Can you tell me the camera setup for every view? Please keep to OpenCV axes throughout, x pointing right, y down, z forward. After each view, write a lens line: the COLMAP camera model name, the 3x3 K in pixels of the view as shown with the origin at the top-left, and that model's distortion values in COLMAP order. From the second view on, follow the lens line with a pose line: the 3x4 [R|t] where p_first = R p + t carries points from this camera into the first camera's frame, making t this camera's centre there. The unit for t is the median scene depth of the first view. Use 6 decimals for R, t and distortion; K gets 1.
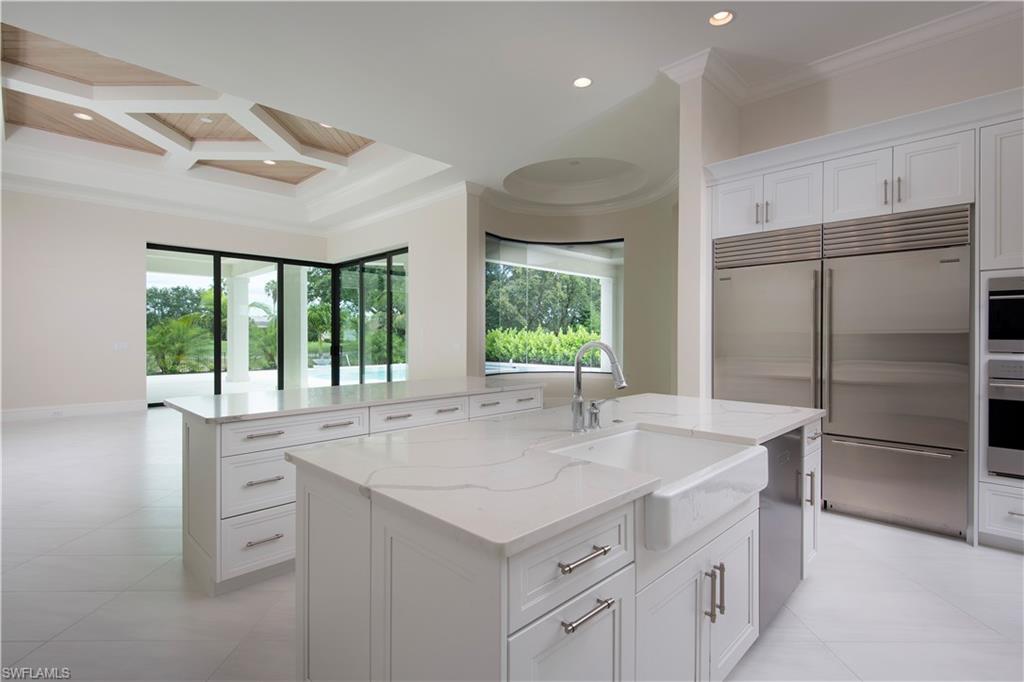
lens RADIAL K [[489.1, 0, 511.3], [0, 489.1, 341.1], [0, 0, 1]] dist [0.000917, 0.000020]
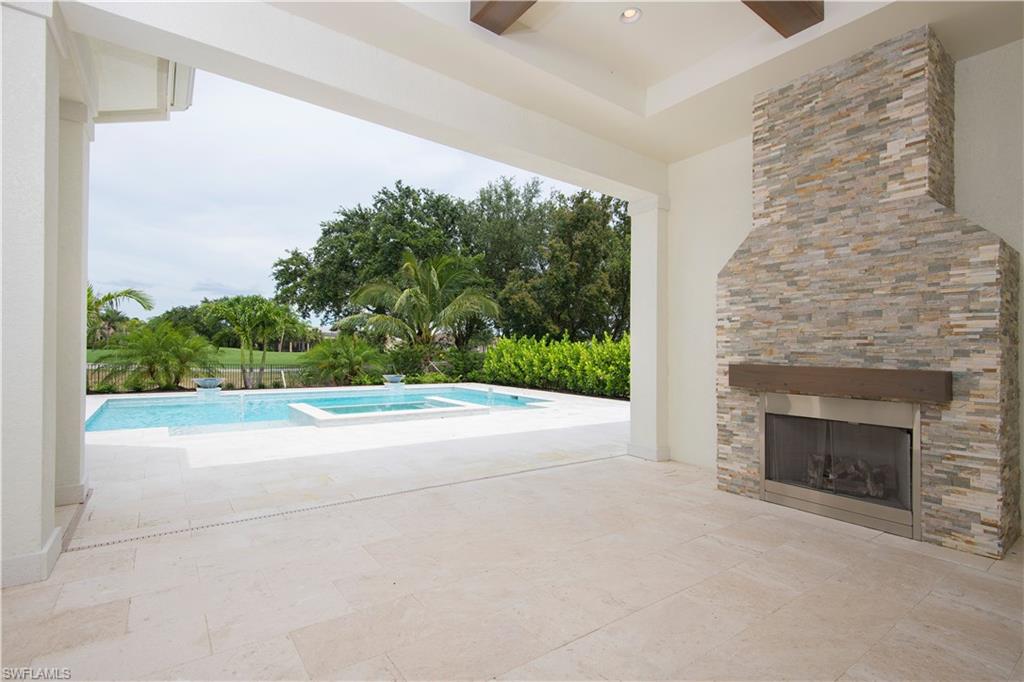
lens RADIAL K [[489.1, 0, 514.2], [0, 489.1, 348.2], [0, 0, 1]] dist [0.000917, 0.000020]
pose [[0.989586, 0.011645, -0.143474, 0.086992], [-0.013874, 0.999798, -0.014547, 0.000458], [0.143275, 0.016386, 0.989547, 0.366339]]
